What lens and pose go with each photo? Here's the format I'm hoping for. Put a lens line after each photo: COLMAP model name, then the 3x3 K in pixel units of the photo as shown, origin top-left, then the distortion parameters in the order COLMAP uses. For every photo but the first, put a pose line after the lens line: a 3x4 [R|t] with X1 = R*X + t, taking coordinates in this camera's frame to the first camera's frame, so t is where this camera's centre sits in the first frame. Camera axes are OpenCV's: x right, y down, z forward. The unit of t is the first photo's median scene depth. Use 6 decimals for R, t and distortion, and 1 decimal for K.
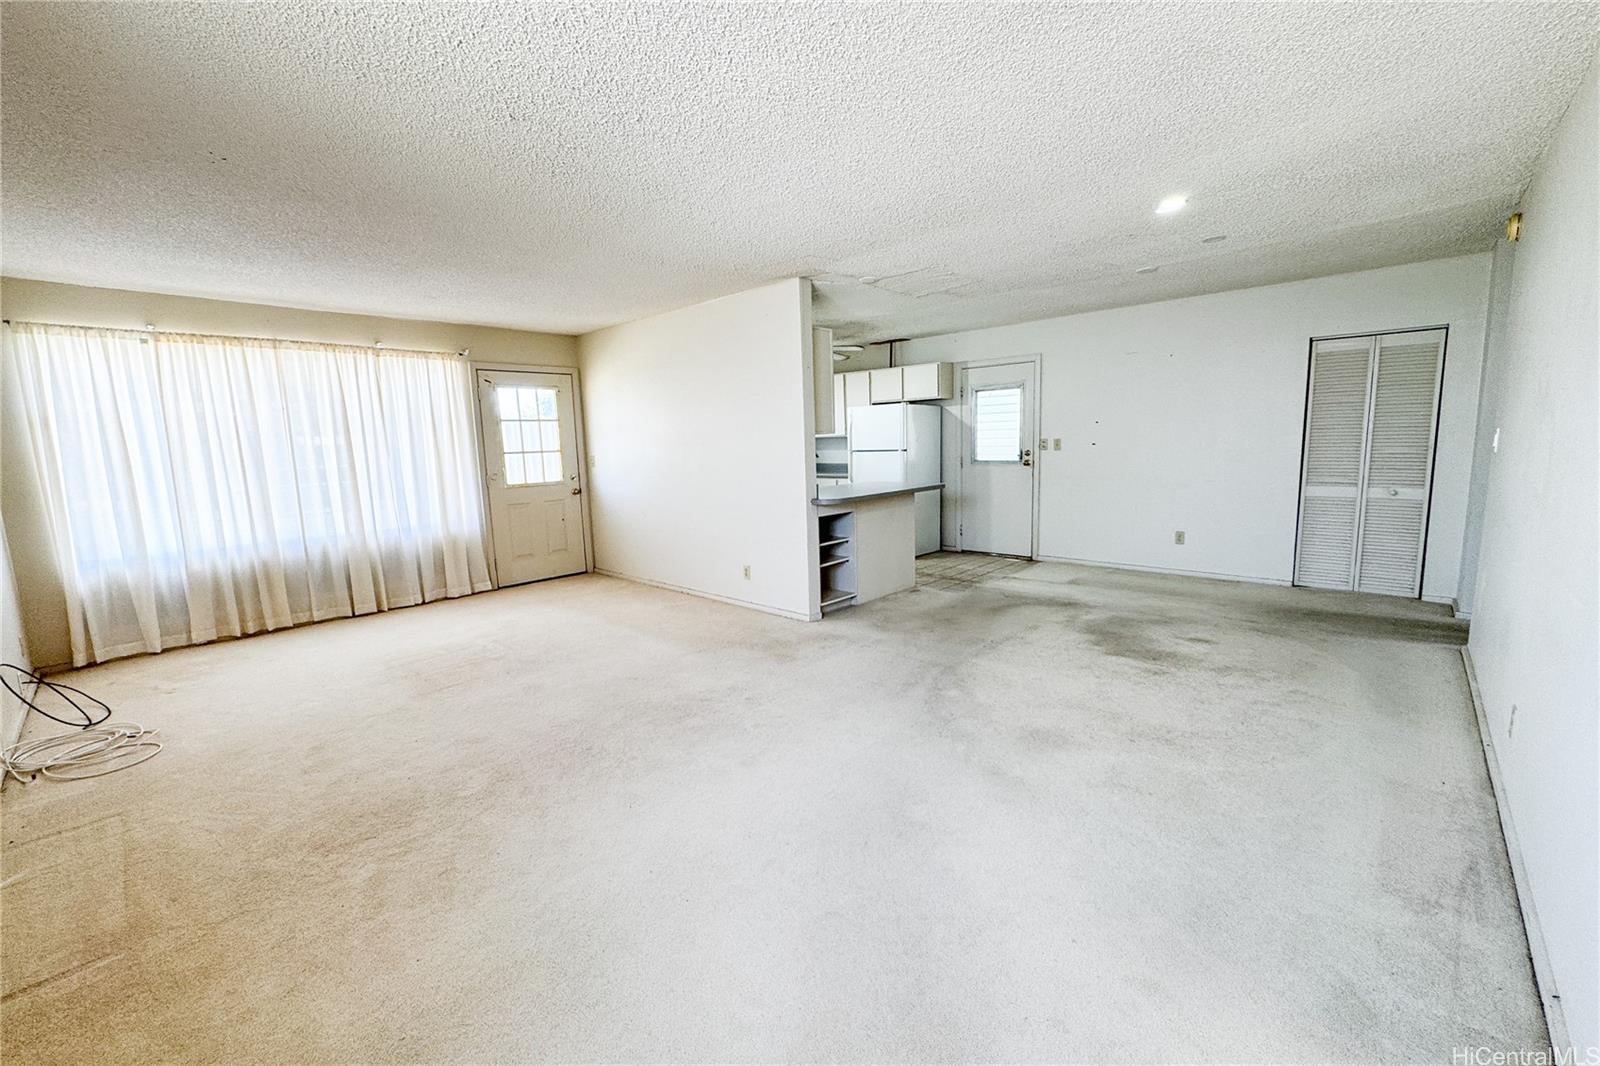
lens RADIAL K [[636.5, 0, 791.0], [0, 636.5, 531.8], [0, 0, 1]] dist [-0.026024, 0.000019]
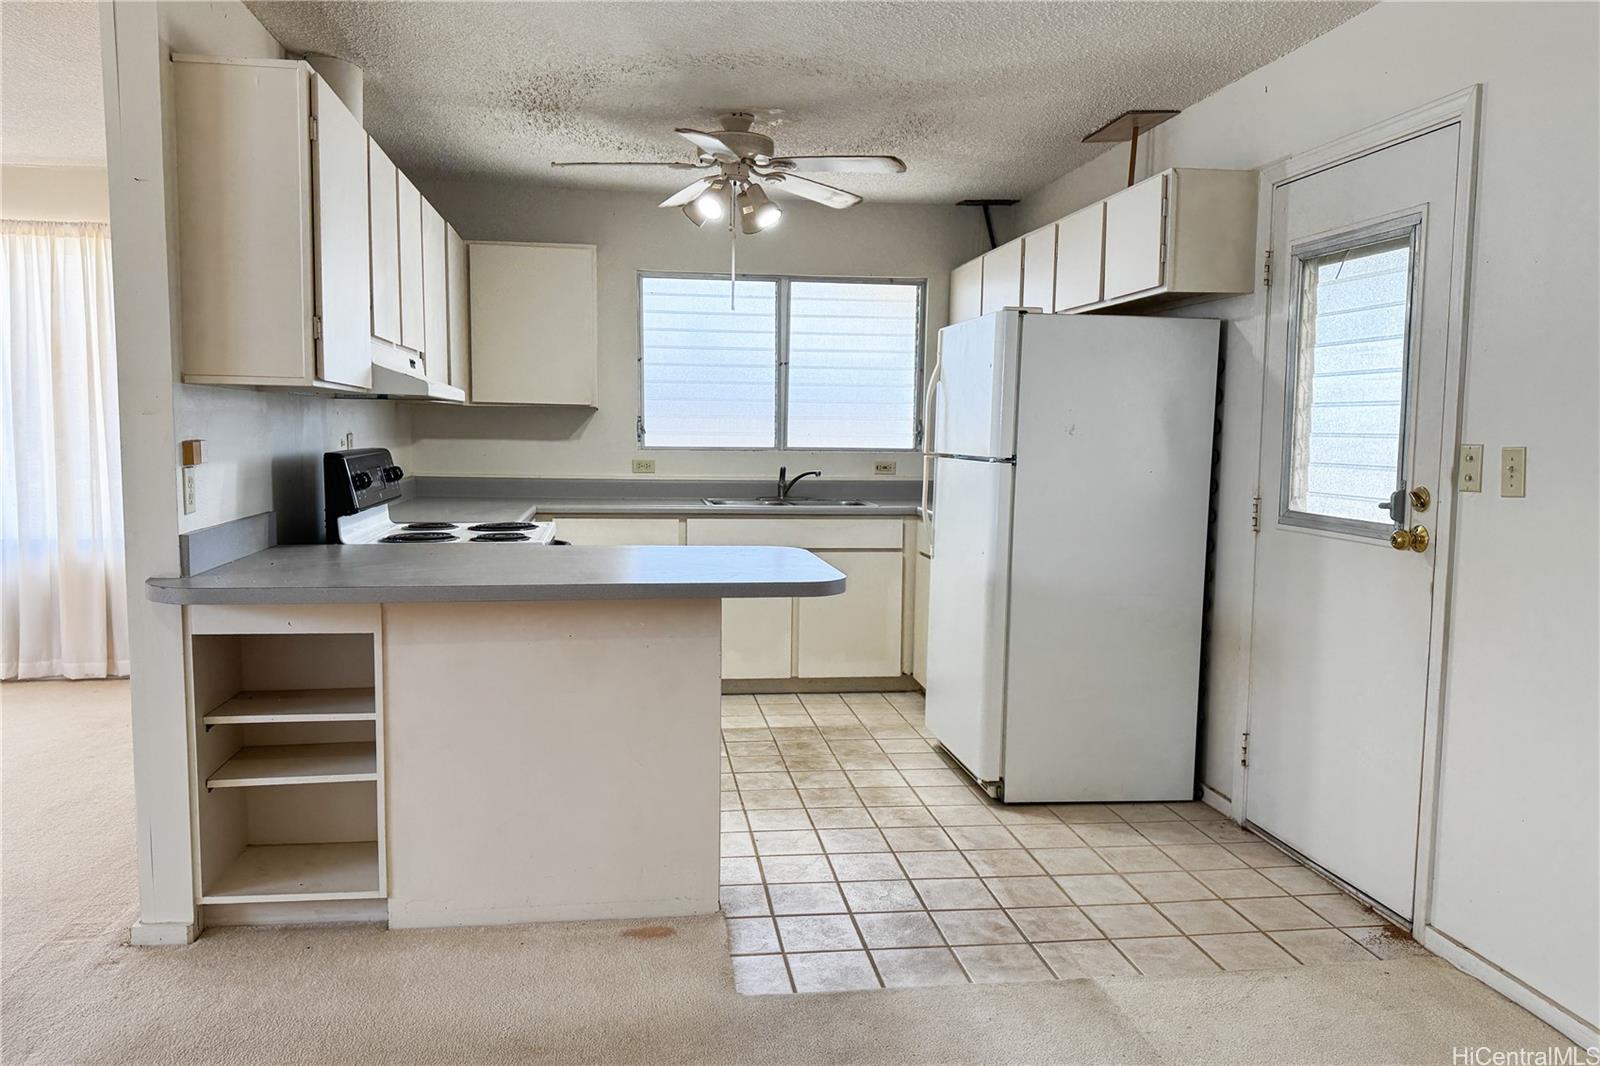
lens RADIAL K [[1147.3, 0, 801.9], [0, 1147.3, 540.1], [0, 0, 1]] dist [0.000448, -0.002778]
pose [[0.788136, 0.102178, -0.606961, 0.607022], [-0.125232, 0.992118, 0.004403, -0.107290], [0.602626, 0.072540, 0.794720, 0.672498]]
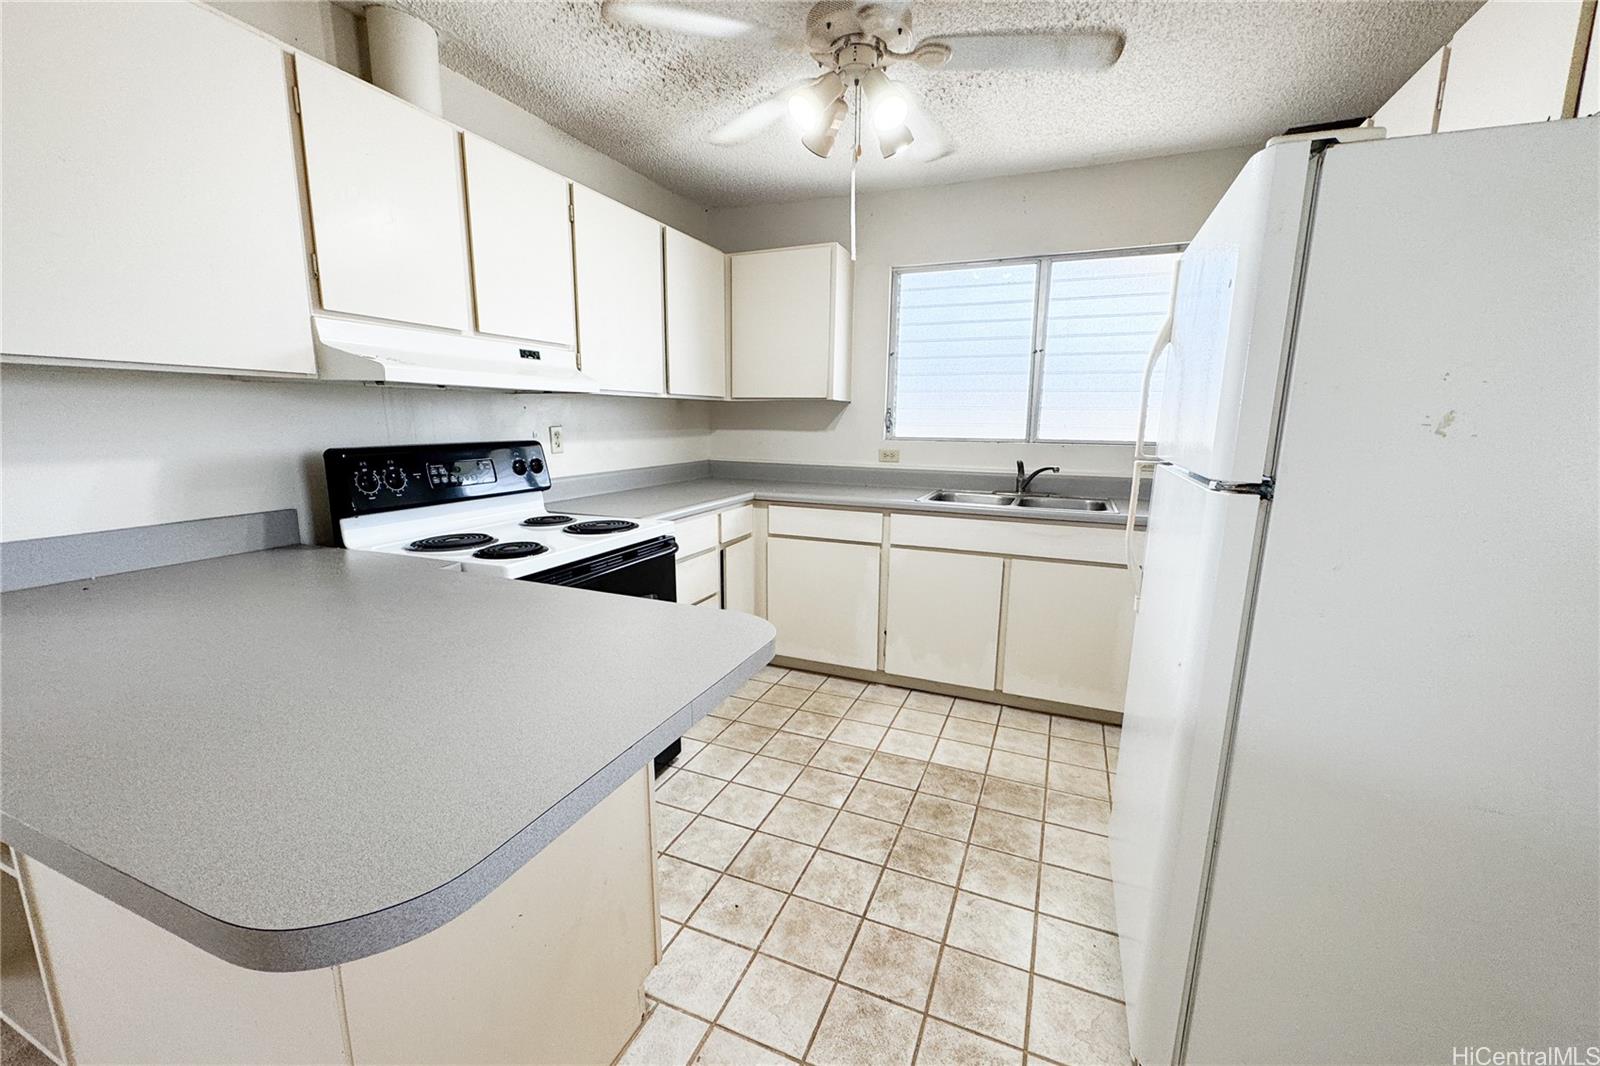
lens RADIAL K [[643.3, 0, 799.9], [0, 643.3, 530.9], [0, 0, 1]] dist [-0.001703, 0.000323]
pose [[0.354744, 0.198536, -0.913641, 0.376823], [-0.150950, 0.976536, 0.153593, -0.171494], [0.922697, 0.083428, 0.376390, 1.166617]]
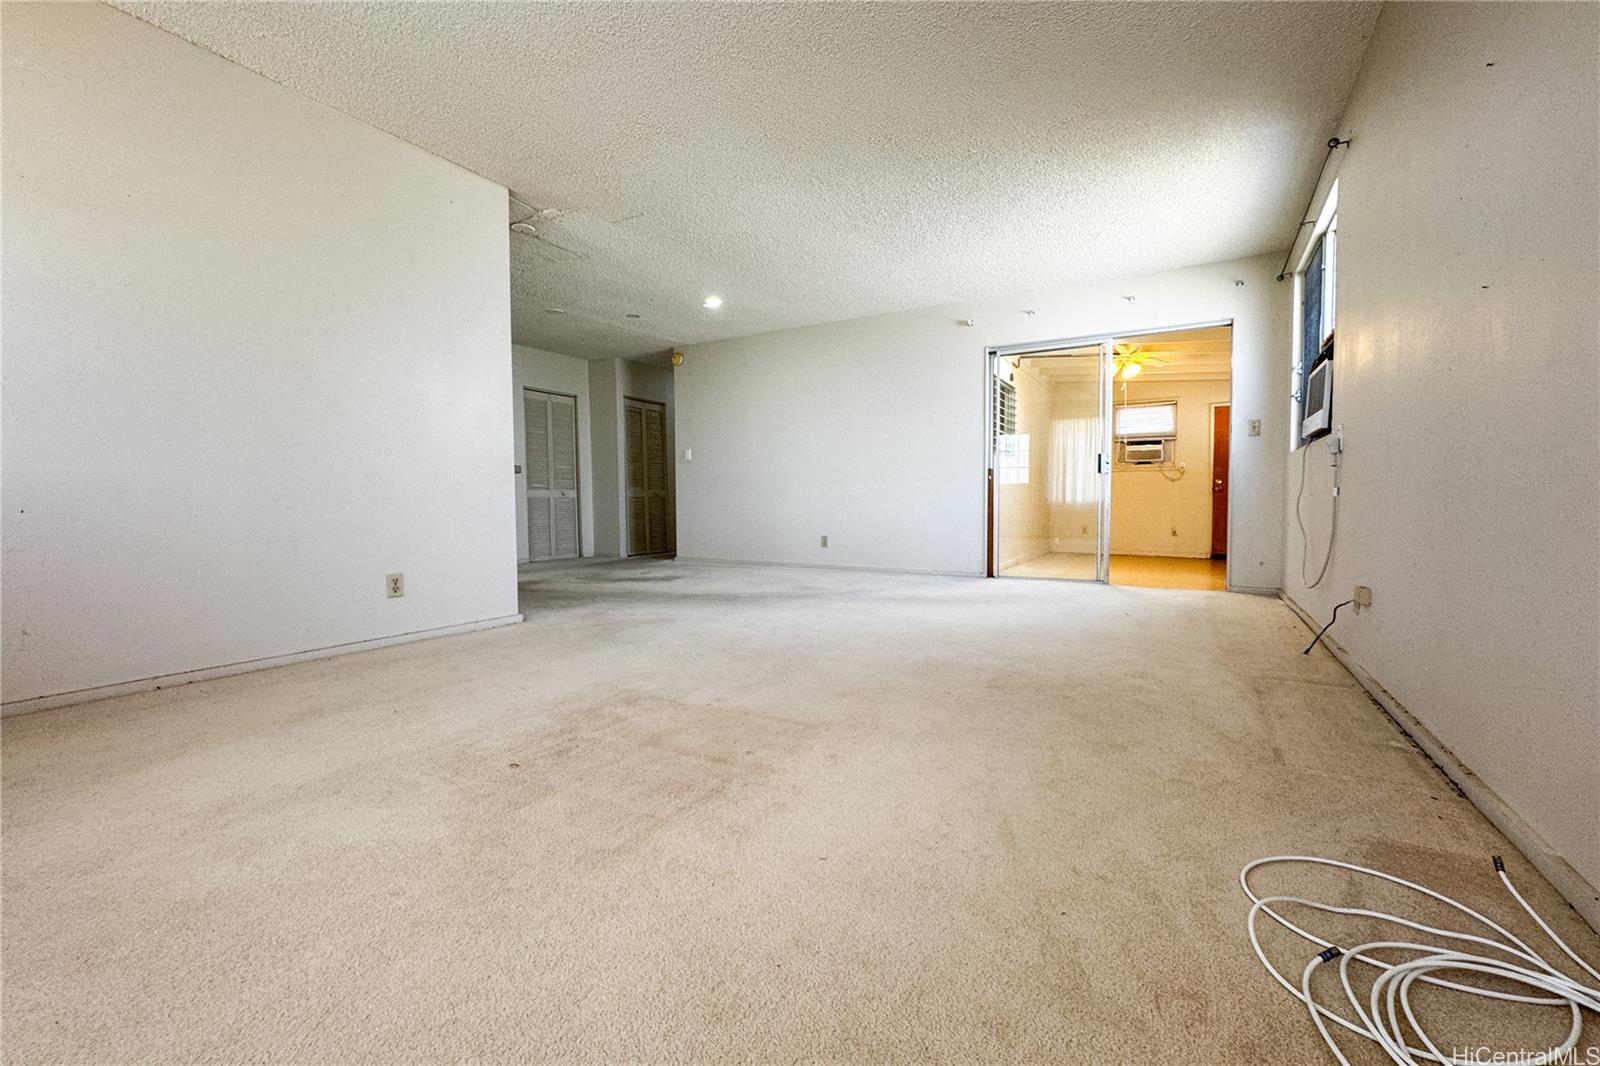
lens RADIAL K [[642.2, 0, 800.0], [0, 642.2, 533.0], [0, 0, 1]] dist [-0.002437, 0.000268]
pose [[-0.217353, -0.018307, 0.975921, -0.757403], [0.152134, 0.986970, 0.052397, 0.041544], [-0.964164, 0.159860, -0.211736, 0.763350]]
